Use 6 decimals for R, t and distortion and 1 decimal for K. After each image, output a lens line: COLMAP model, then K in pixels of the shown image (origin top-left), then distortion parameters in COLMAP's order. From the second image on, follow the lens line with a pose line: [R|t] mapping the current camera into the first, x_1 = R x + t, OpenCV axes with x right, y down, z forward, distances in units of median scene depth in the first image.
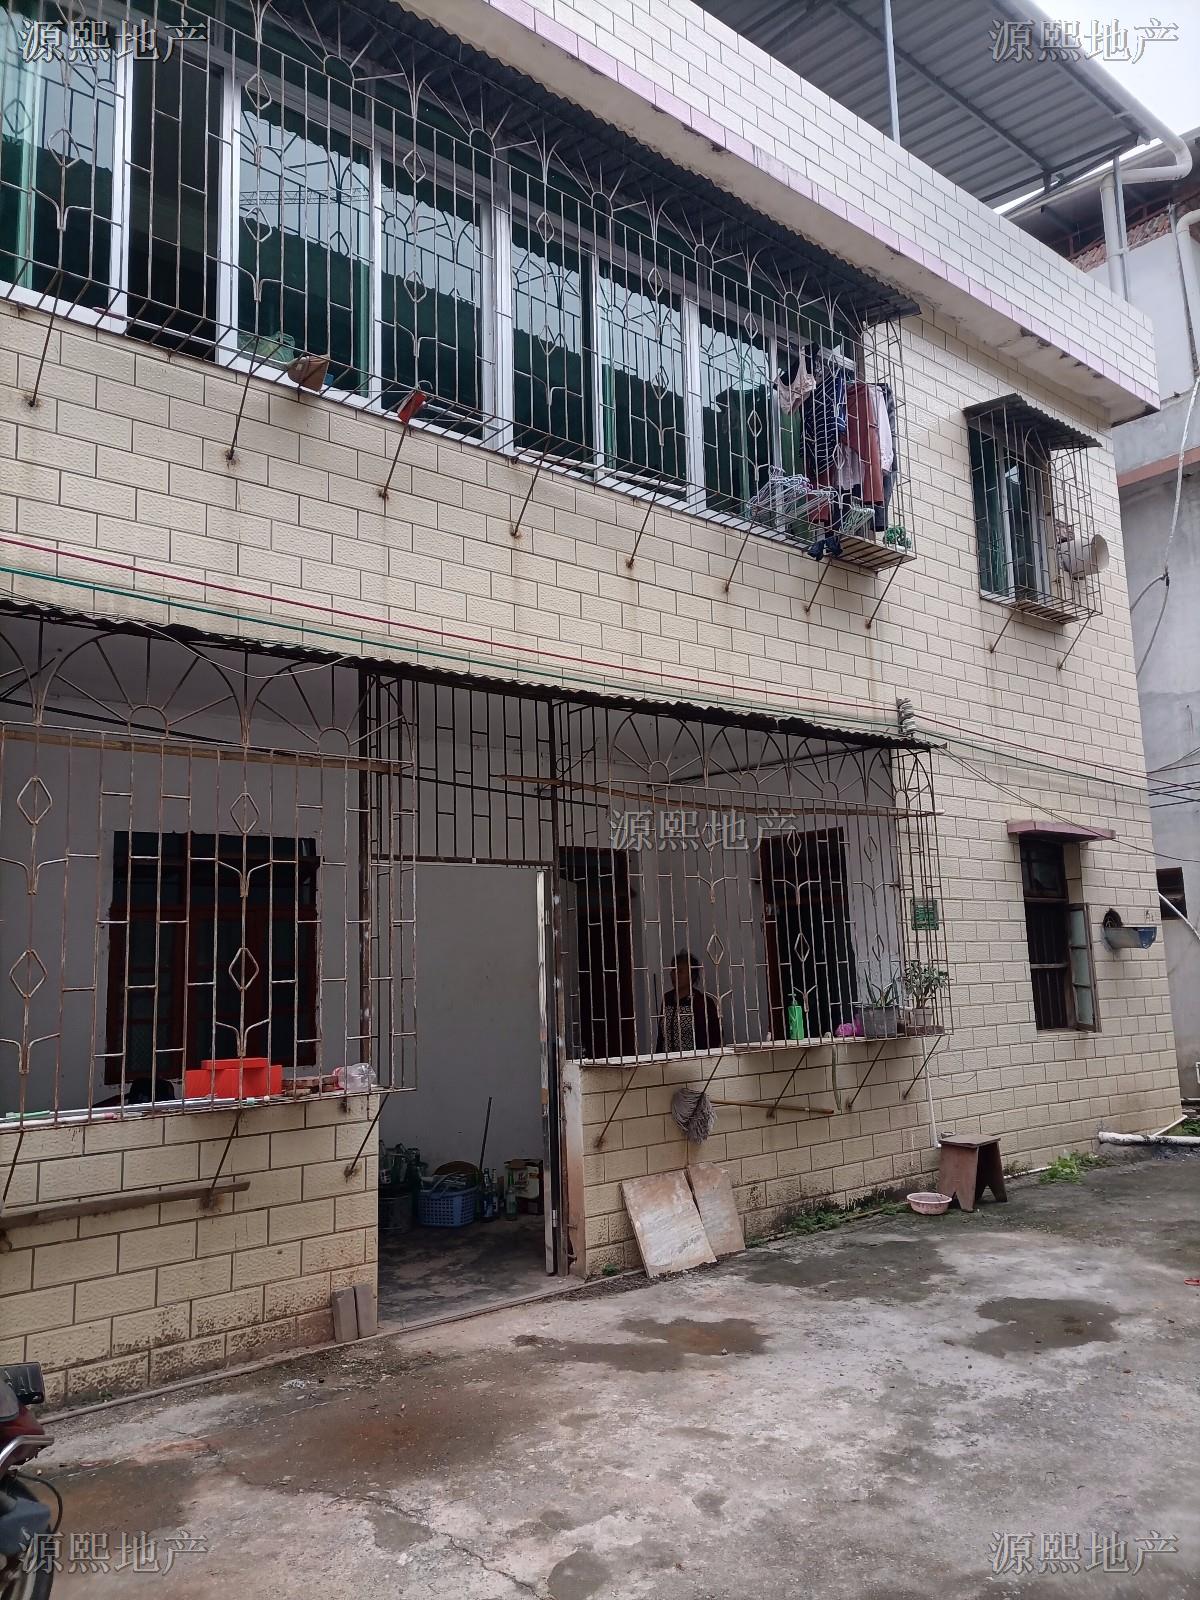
lens RADIAL K [[1158.2, 0, 600.0], [0, 1158.2, 800.0], [0, 0, 1]] dist [0.041648, -0.025337]
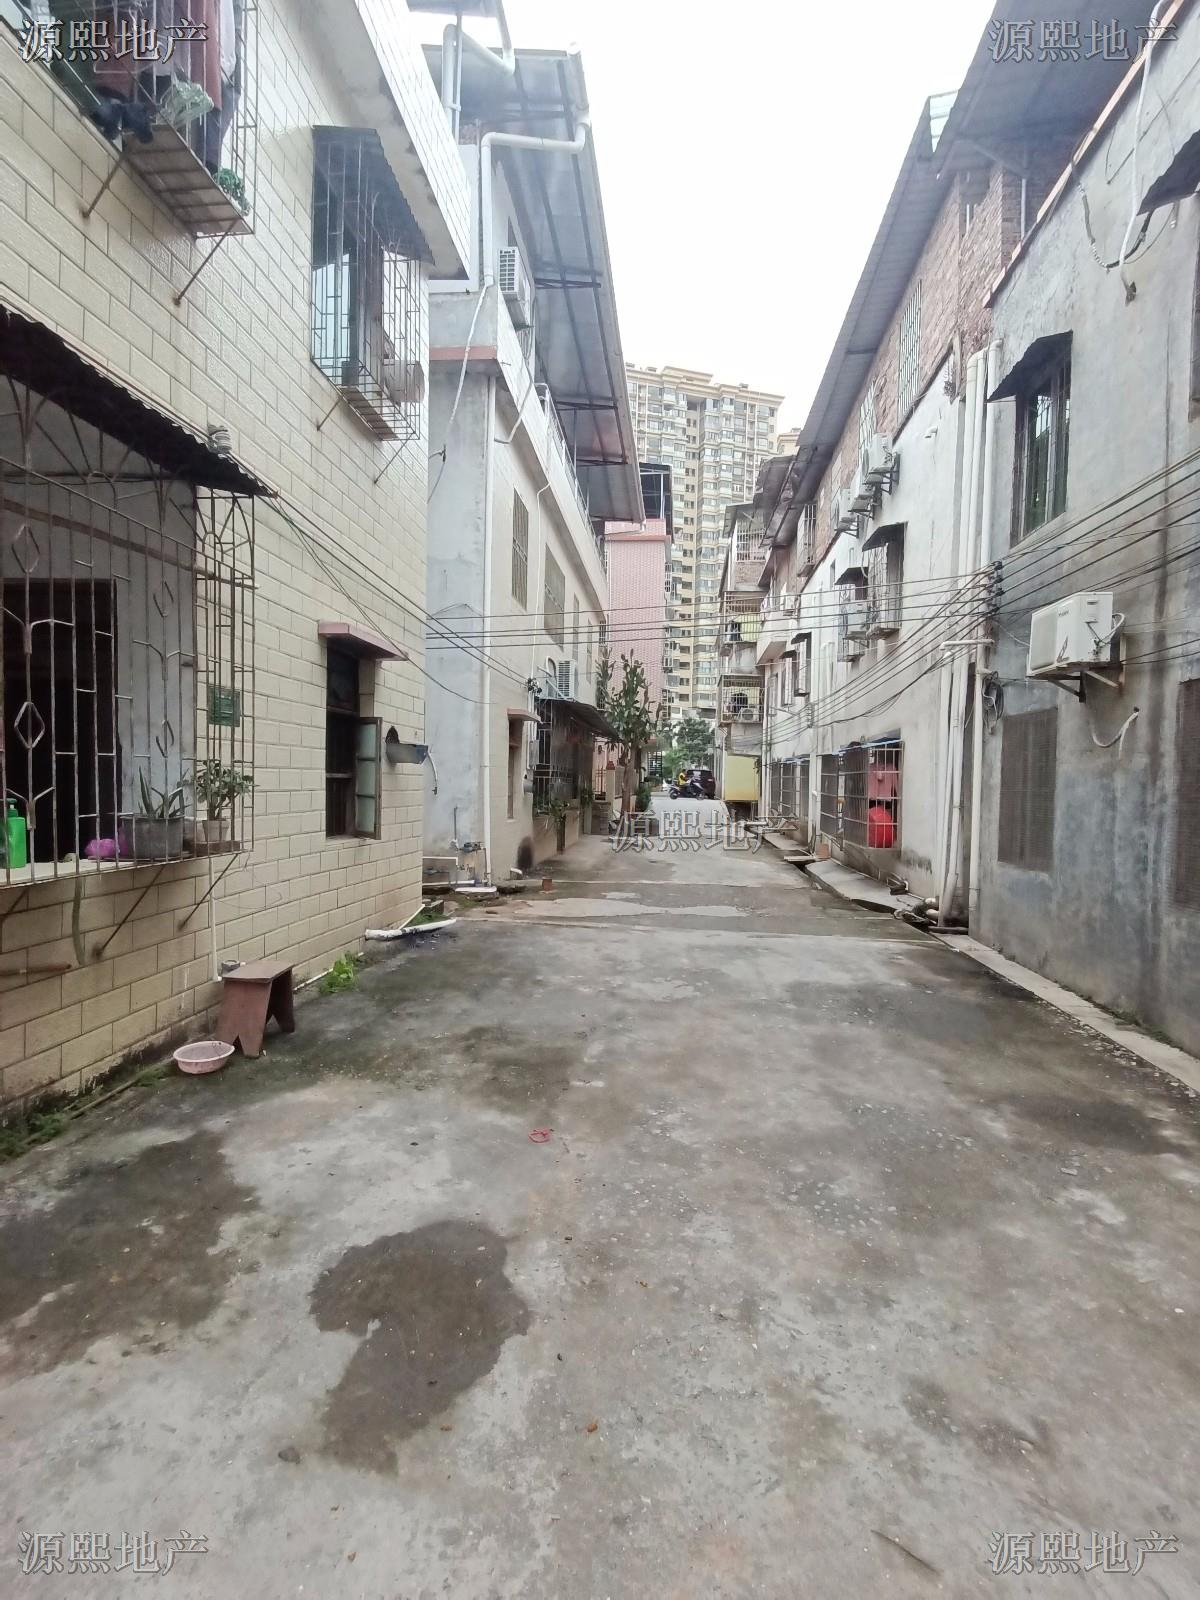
lens RADIAL K [[779.0, 0, 591.7], [0, 779.0, 798.4], [0, 0, 1]] dist [0.024373, -0.000975]
pose [[0.718180, 0.030071, 0.695207, 0.088747], [-0.145094, 0.983578, 0.107344, 0.070027], [-0.680563, -0.177963, 0.710749, 0.445724]]
